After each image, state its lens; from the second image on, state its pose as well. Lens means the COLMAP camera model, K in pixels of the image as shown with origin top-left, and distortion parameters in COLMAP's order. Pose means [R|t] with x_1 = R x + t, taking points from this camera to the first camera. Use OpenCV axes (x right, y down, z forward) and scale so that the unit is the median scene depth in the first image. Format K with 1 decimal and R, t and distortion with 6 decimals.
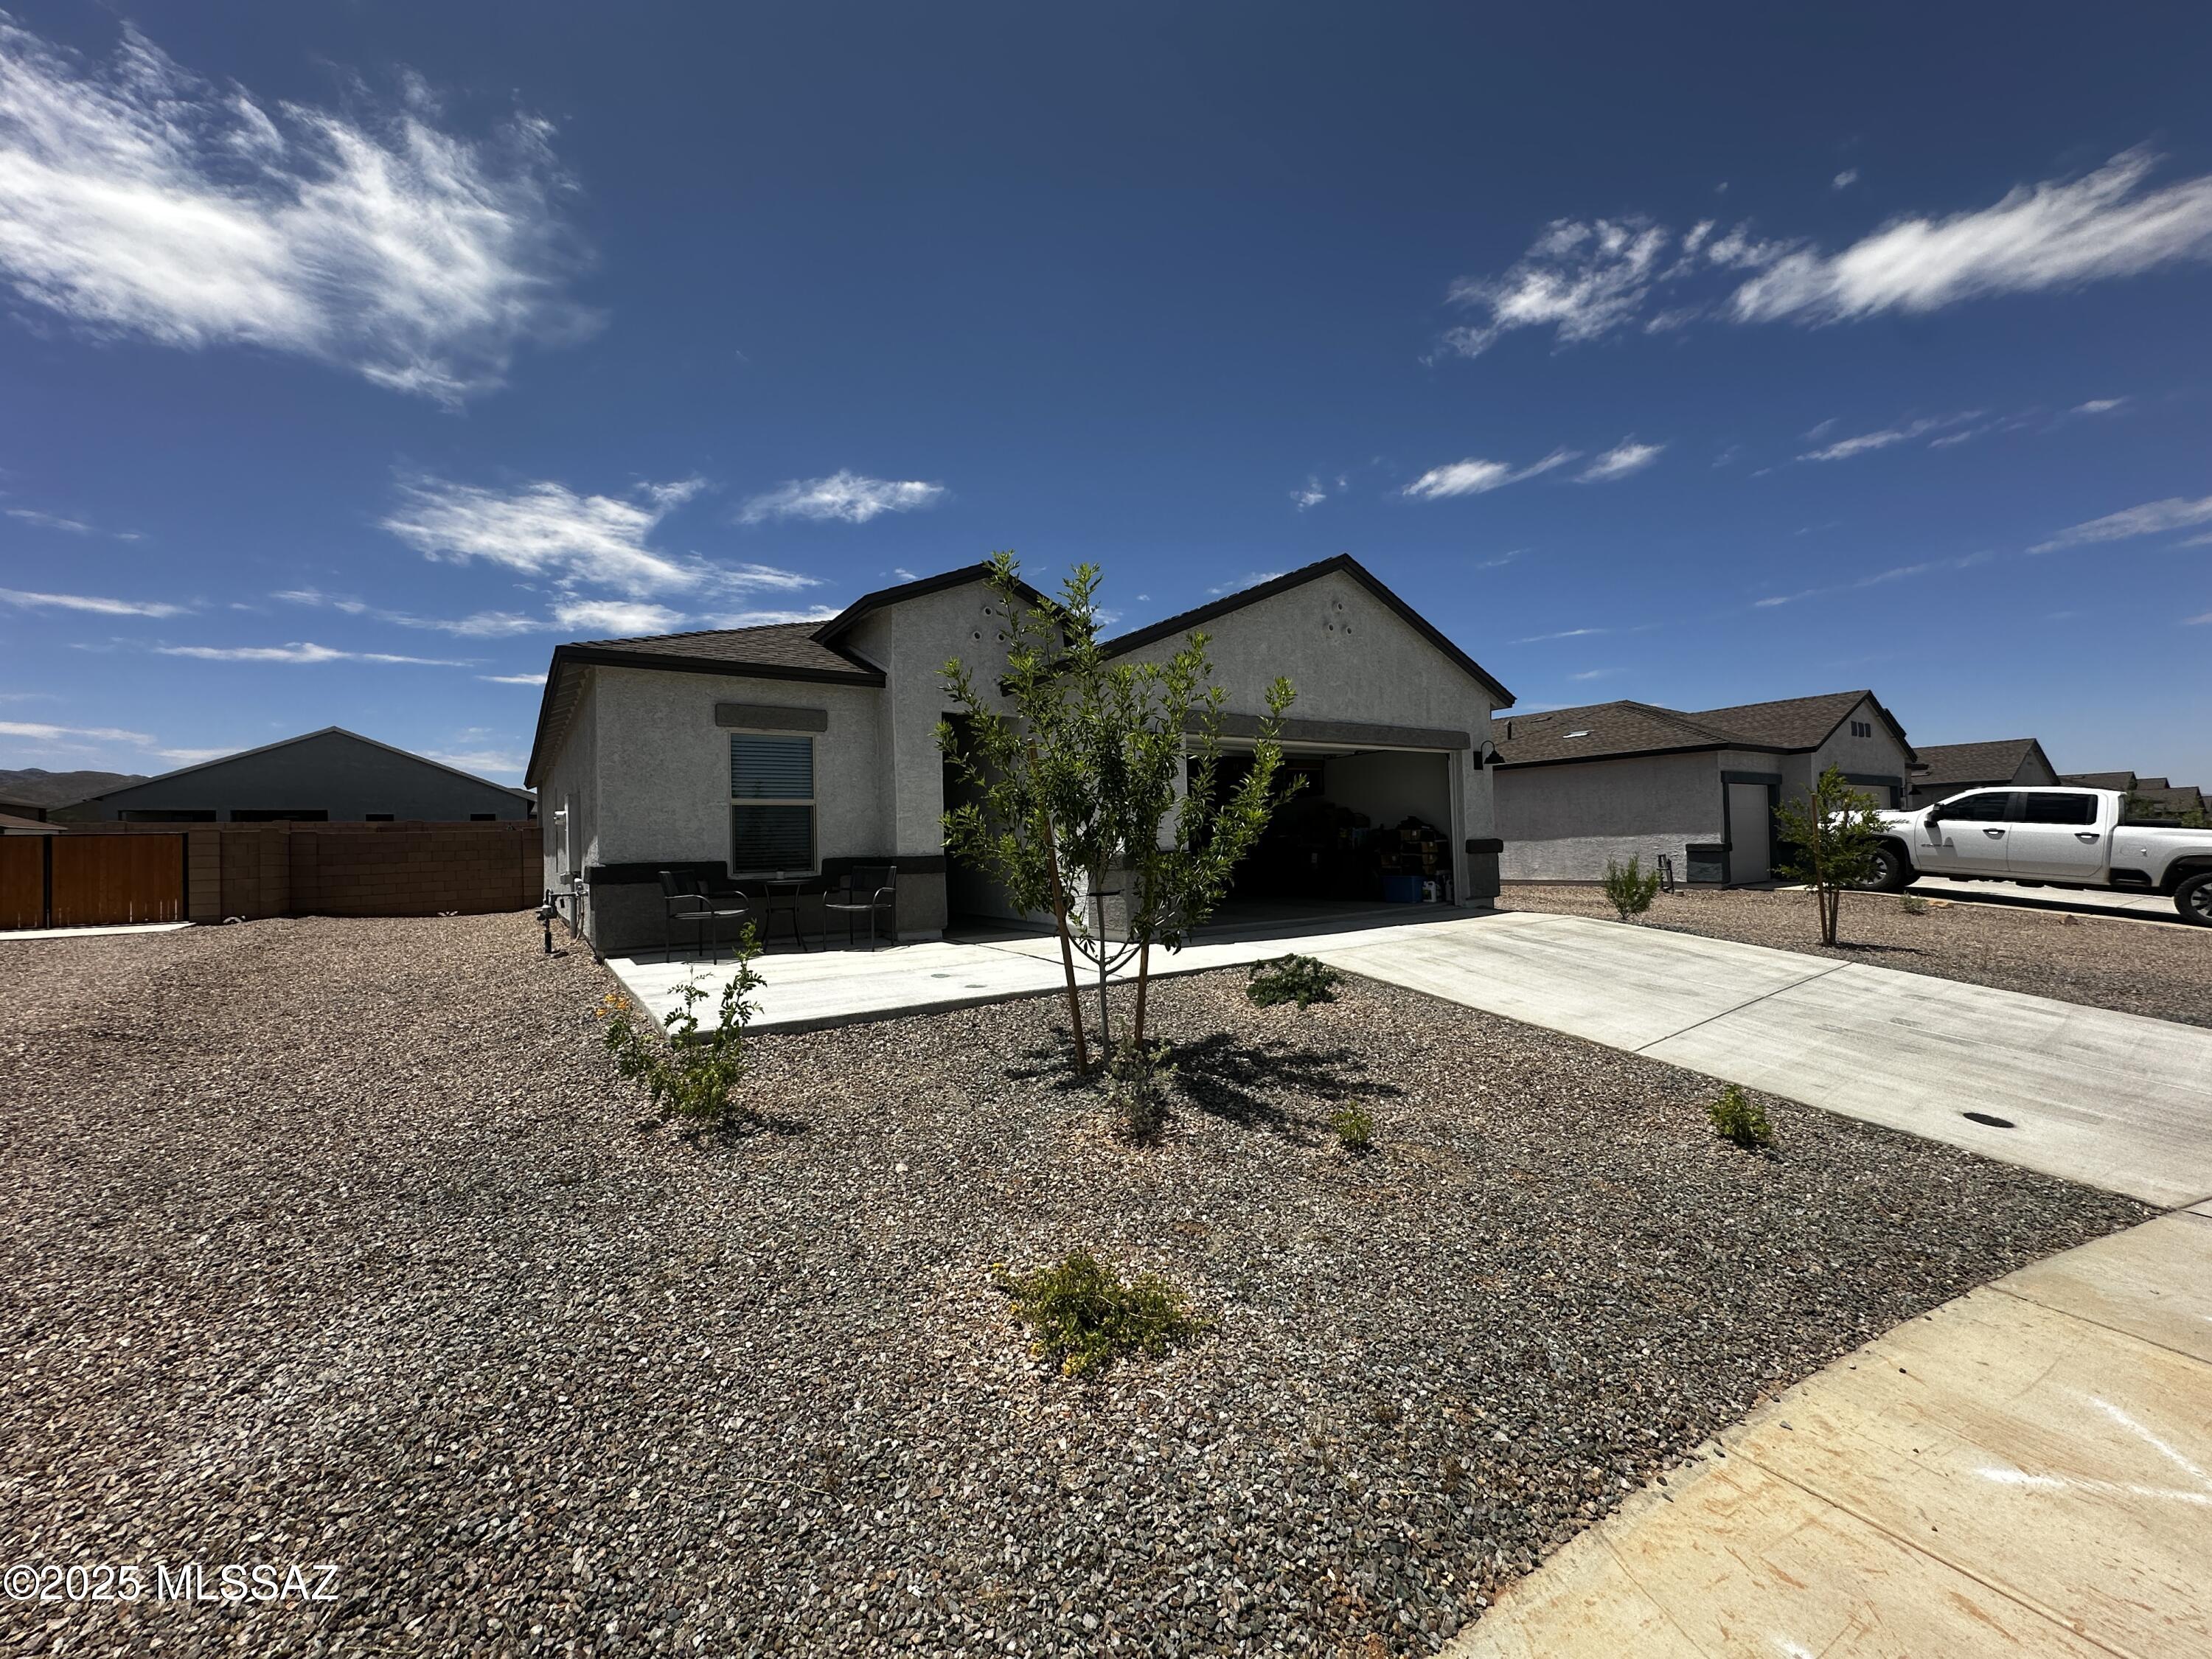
lens RADIAL K [[867.9, 0, 1112.5], [0, 867.9, 815.1], [0, 0, 1]] dist [0.003864, 0.000116]
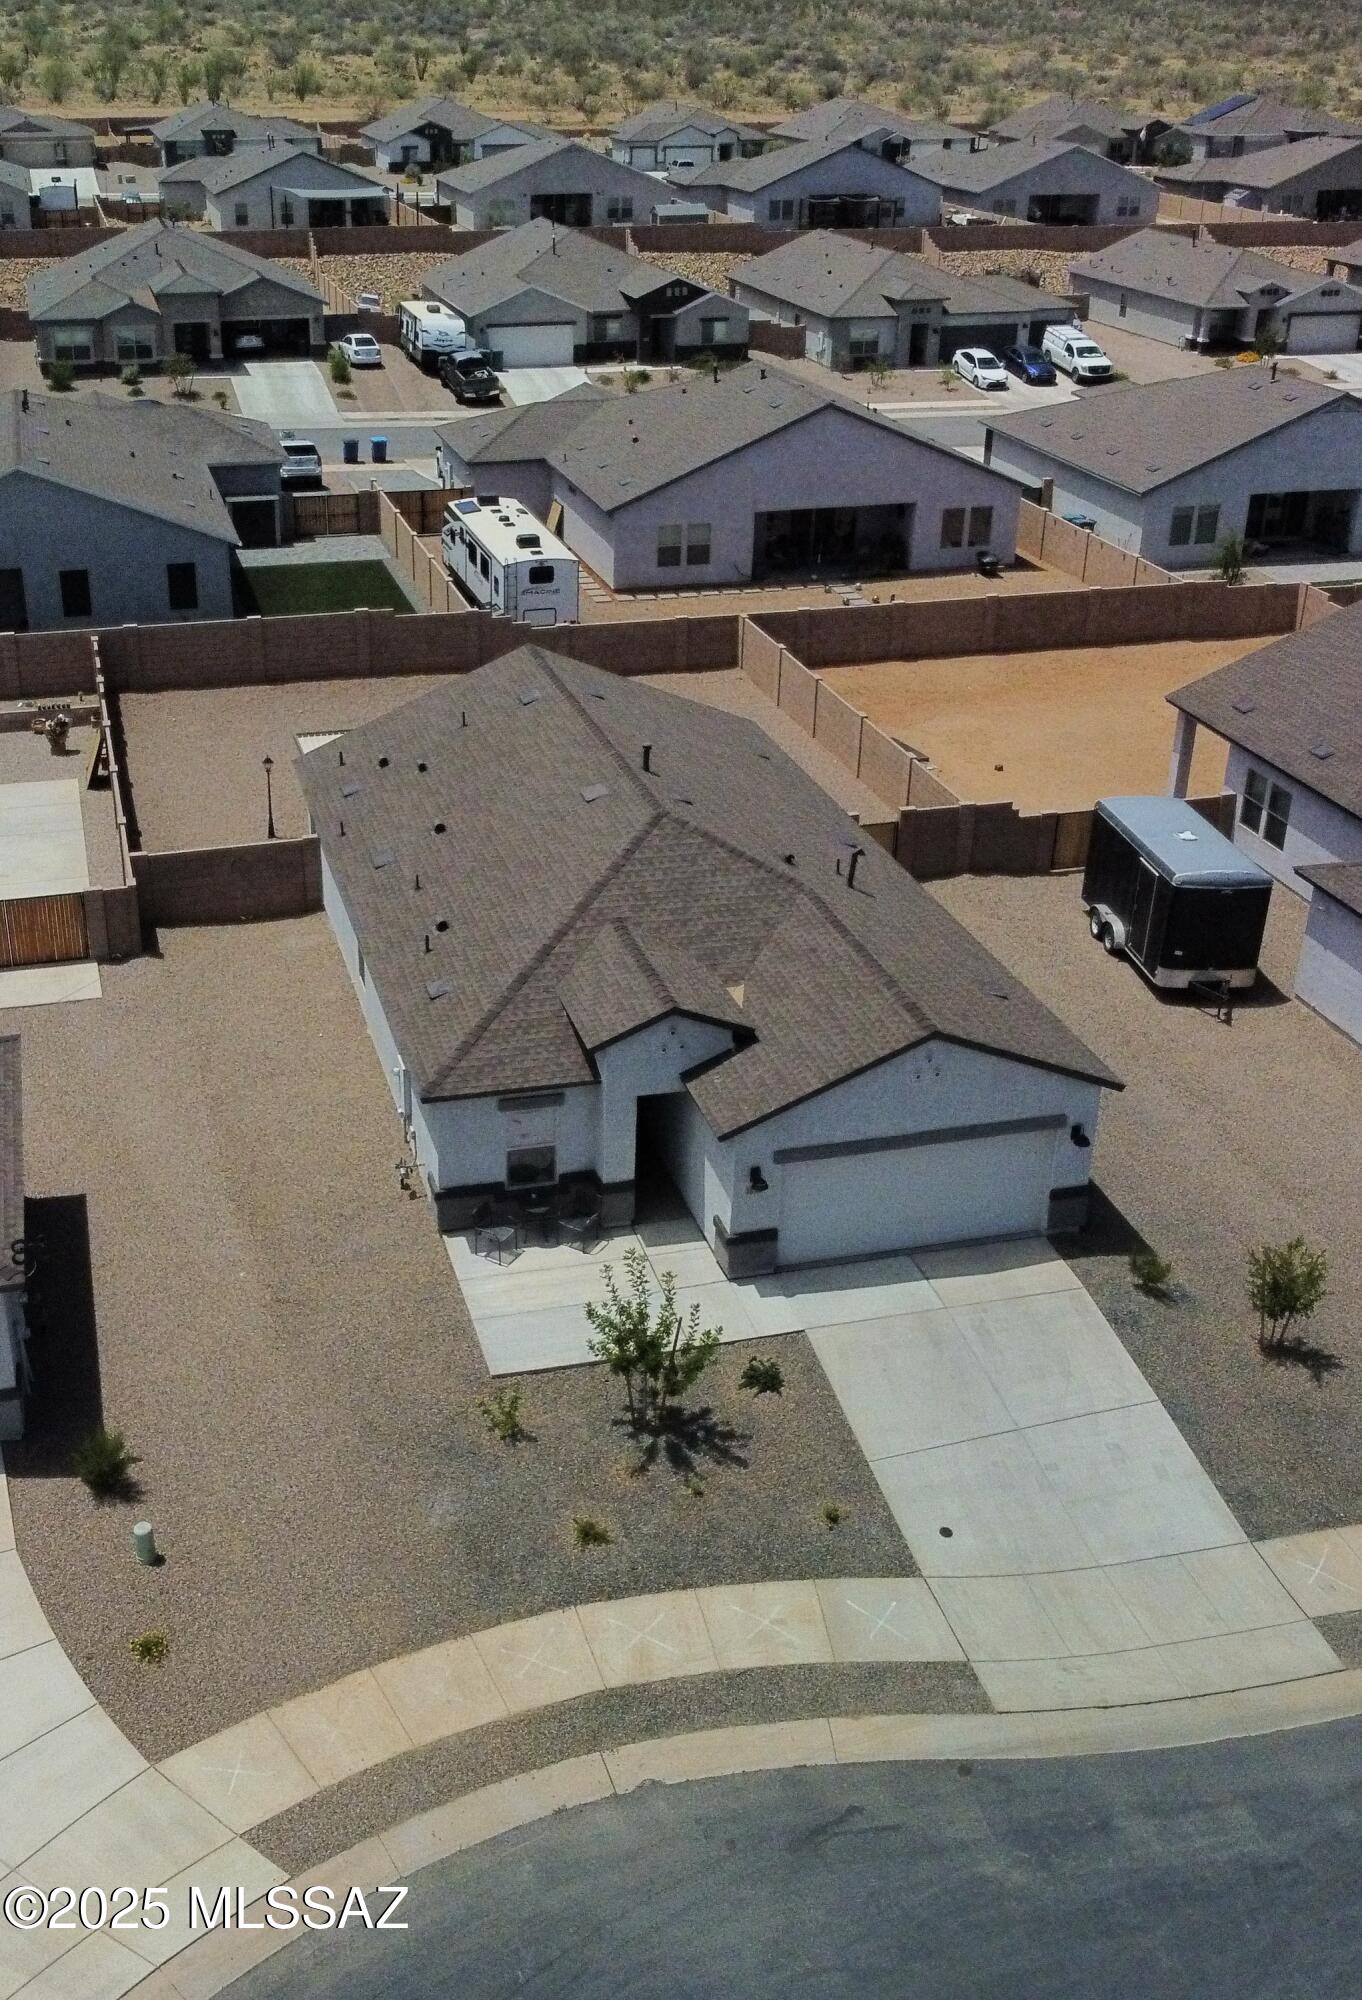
lens RADIAL K [[1975.2, 0, 677.7], [0, 1975.2, 1002.4], [0, 0, 1]] dist [0.001755, 0.000000]
pose [[0.949922, 0.194868, -0.244283, 0.688998], [-0.053081, 0.871004, 0.488399, -1.991000], [0.307945, -0.450974, 0.837730, -1.805689]]
